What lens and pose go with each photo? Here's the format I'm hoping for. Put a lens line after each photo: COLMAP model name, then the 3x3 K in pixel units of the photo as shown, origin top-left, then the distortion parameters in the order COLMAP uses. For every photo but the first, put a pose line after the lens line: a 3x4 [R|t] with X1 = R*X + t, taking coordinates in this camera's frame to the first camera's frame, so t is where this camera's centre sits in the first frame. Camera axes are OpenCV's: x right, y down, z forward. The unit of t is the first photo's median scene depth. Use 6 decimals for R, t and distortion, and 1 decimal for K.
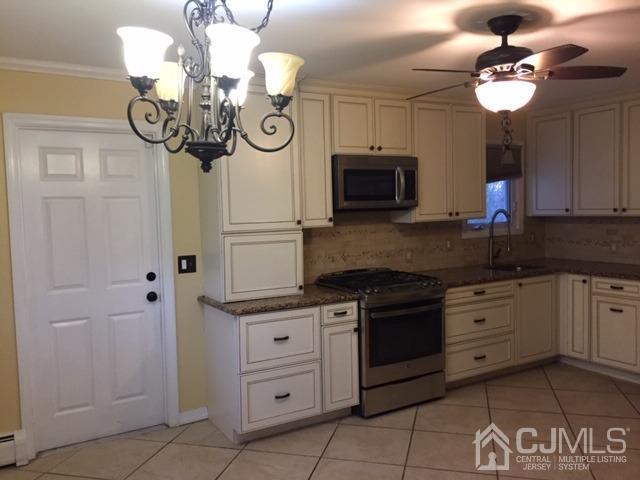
lens RADIAL K [[540.6, 0, 320.0], [0, 540.6, 240.0], [0, 0, 1]] dist [0.035052, -0.010243]
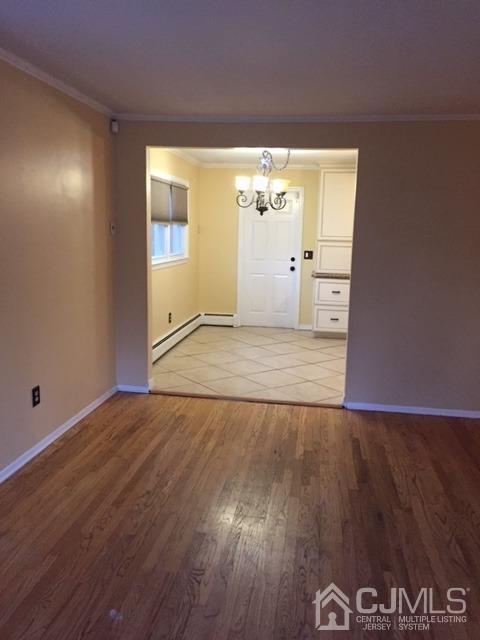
lens RADIAL K [[540.6, 0, 240.0], [0, 540.6, 320.0], [0, 0, 1]] dist [0.035052, -0.010243]
pose [[0.778377, 0.146115, -0.610557, 0.743643], [-0.082181, 0.987885, 0.131645, 0.033565], [0.622395, -0.052293, 0.780954, -0.702408]]
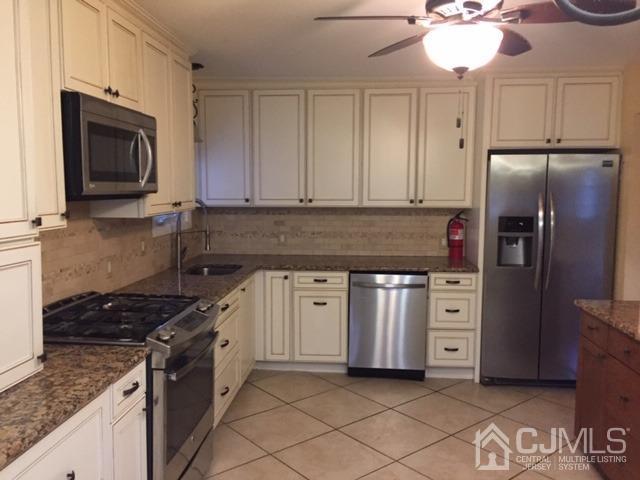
lens RADIAL K [[540.6, 0, 320.0], [0, 540.6, 240.0], [0, 0, 1]] dist [0.035052, -0.010243]
pose [[0.576031, -0.052549, 0.815737, -0.237854], [0.035357, 0.998599, 0.039361, -0.022576], [-0.816663, 0.006169, 0.577082, 0.437780]]
